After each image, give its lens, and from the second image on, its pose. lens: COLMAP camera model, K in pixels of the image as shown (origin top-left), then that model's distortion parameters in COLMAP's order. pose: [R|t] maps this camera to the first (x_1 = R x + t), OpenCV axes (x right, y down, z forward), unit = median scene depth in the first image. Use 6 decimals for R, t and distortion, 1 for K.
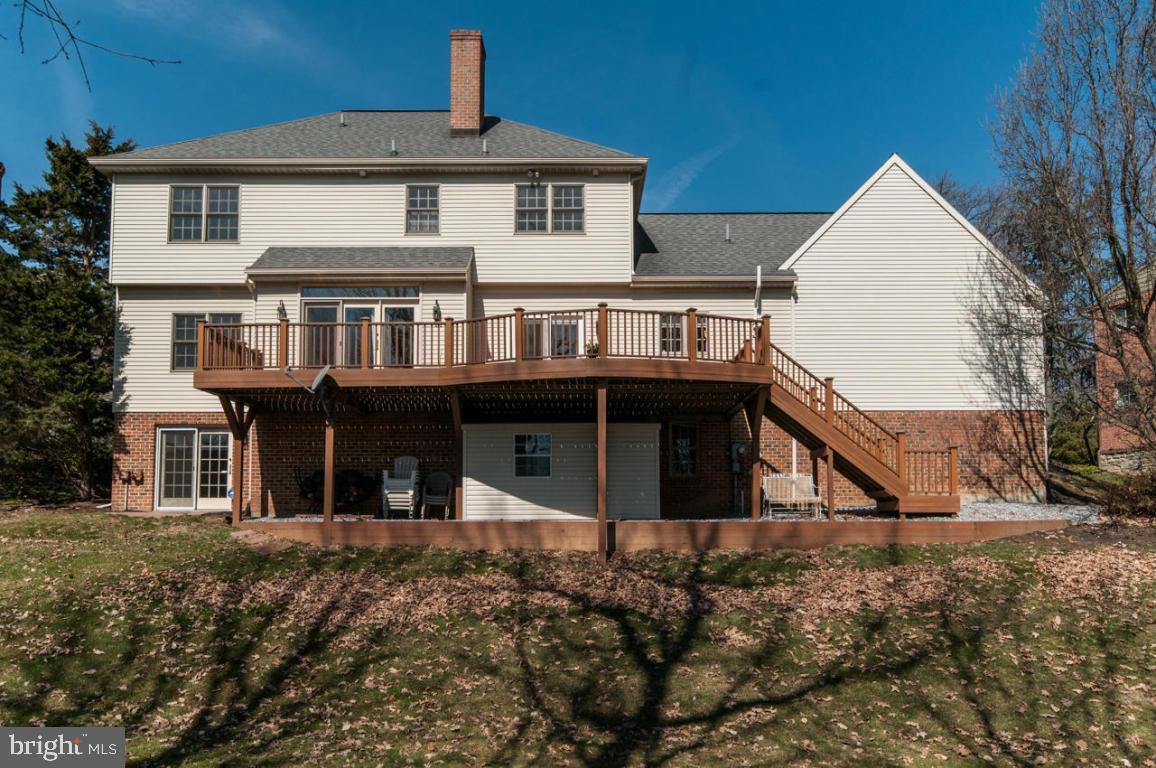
lens RADIAL K [[757.1, 0, 601.0], [0, 757.1, 388.1], [0, 0, 1]] dist [-0.001524, 0.001416]
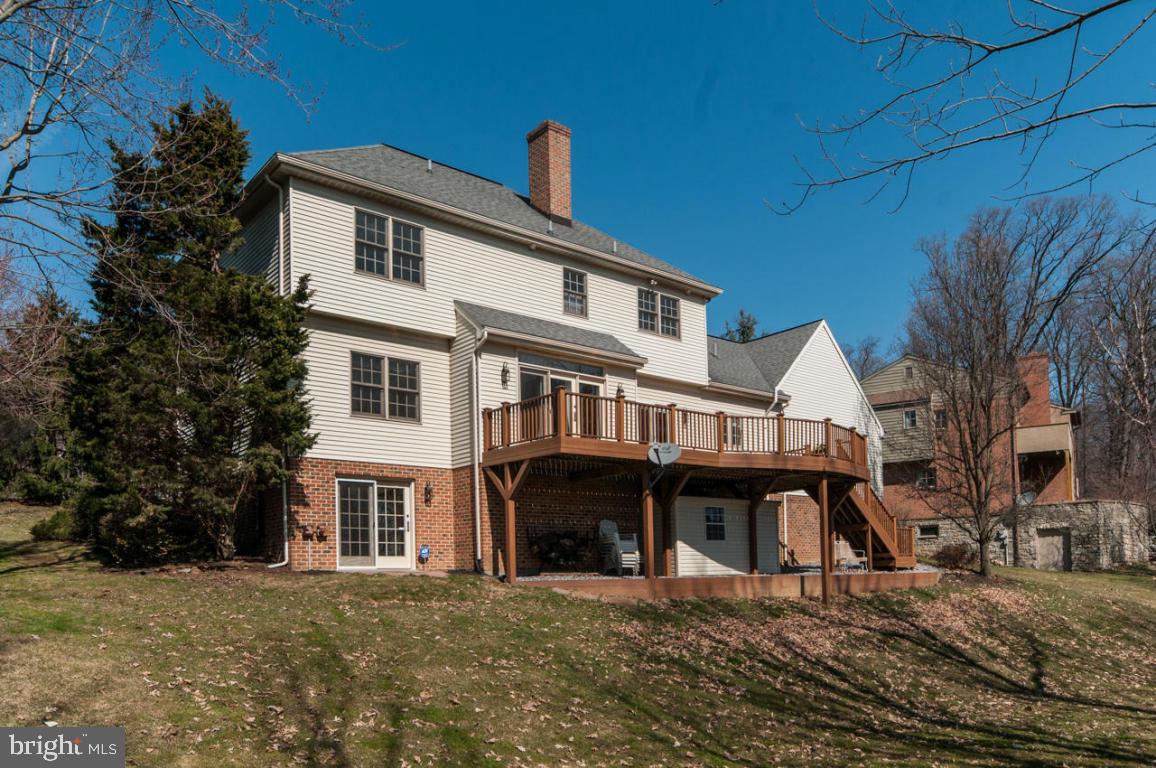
lens RADIAL K [[777.1, 0, 544.8], [0, 777.1, 437.4], [0, 0, 1]] dist [-0.003320, 0.000011]
pose [[0.798597, 0.092847, 0.594662, -0.959350], [-0.093132, 0.995192, -0.030313, 0.010637], [-0.594617, -0.031174, 0.803404, 0.123000]]
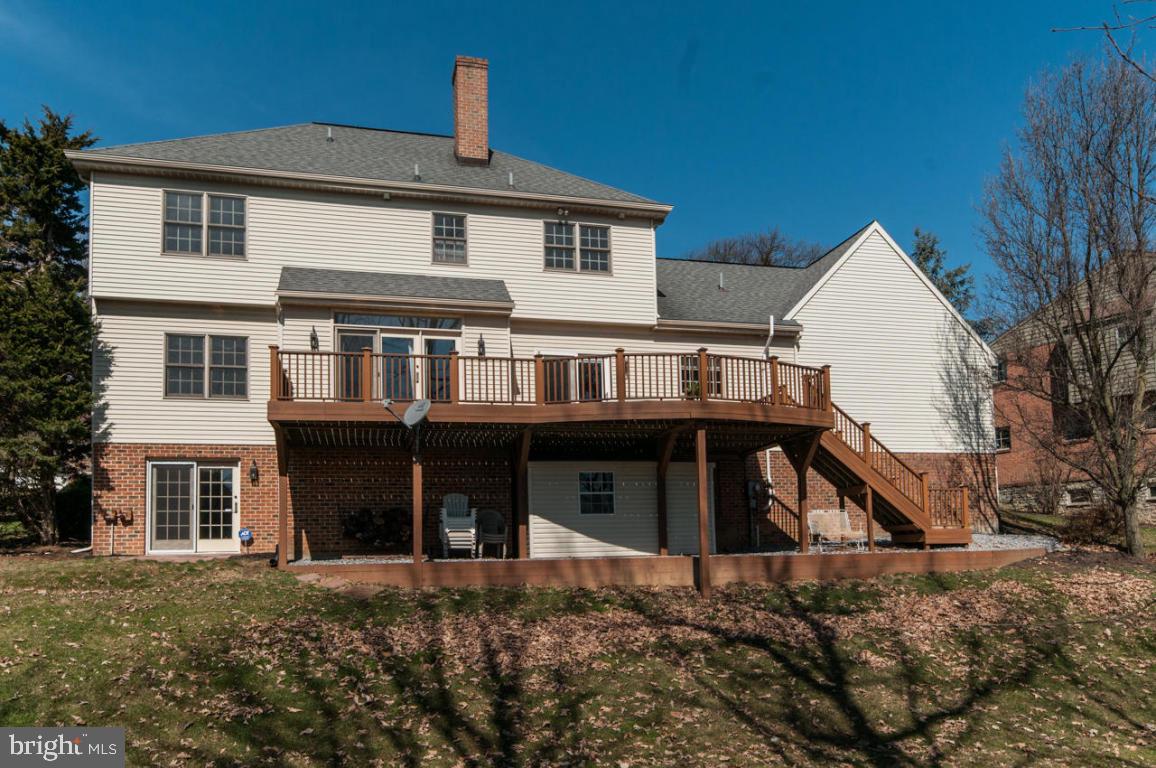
lens RADIAL K [[766.3, 0, 576.6], [0, 766.3, 412.3], [0, 0, 1]] dist [-0.000913, -0.000624]
pose [[0.972517, 0.024232, 0.231567, -0.312830], [-0.021962, 0.999682, -0.012376, -0.004751], [-0.231793, 0.006951, 0.972740, 0.007535]]
